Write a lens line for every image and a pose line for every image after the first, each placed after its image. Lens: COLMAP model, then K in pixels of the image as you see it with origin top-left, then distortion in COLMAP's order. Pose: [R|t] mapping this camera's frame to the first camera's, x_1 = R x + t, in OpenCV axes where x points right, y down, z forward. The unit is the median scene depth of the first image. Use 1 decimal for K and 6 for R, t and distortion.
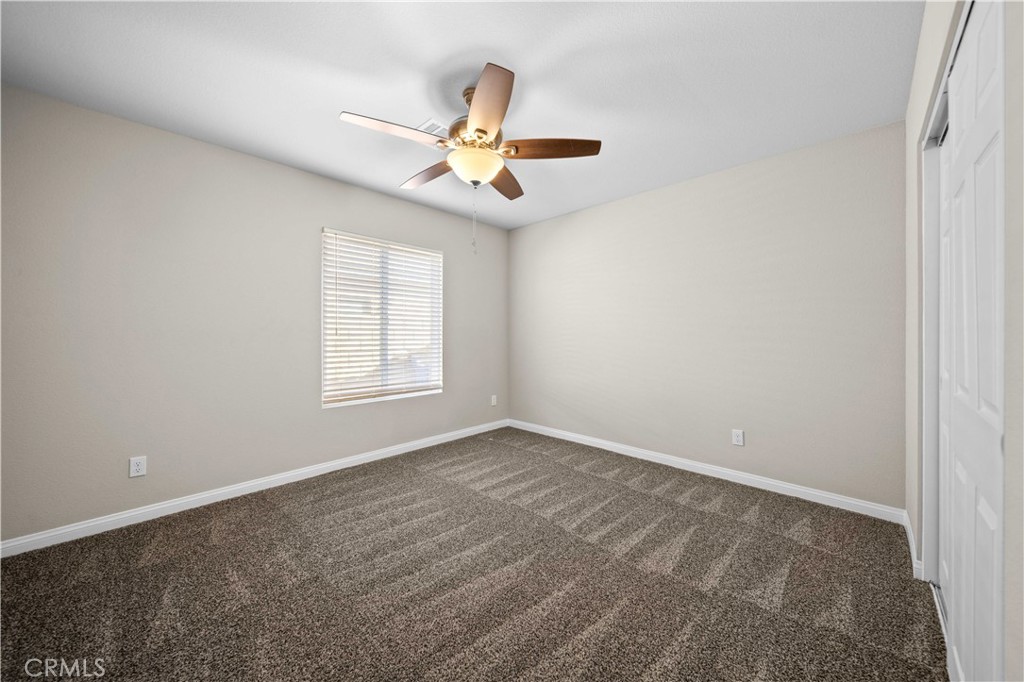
lens RADIAL K [[360.6, 0, 515.1], [0, 360.6, 328.4], [0, 0, 1]] dist [0.000397, 0.000041]
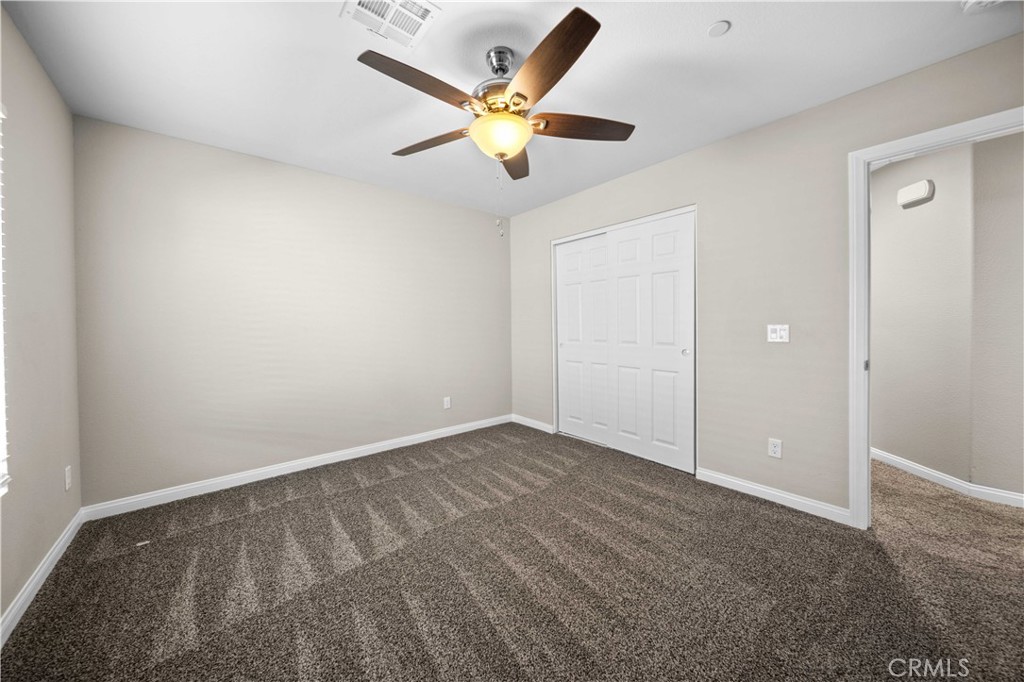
lens RADIAL K [[360.6, 0, 515.1], [0, 360.6, 328.4], [0, 0, 1]] dist [0.000397, 0.000041]
pose [[0.100102, -0.008257, 0.994943, -0.852944], [-0.005169, 0.999948, 0.008818, 0.020052], [-0.994964, -0.006026, 0.100054, 0.777264]]
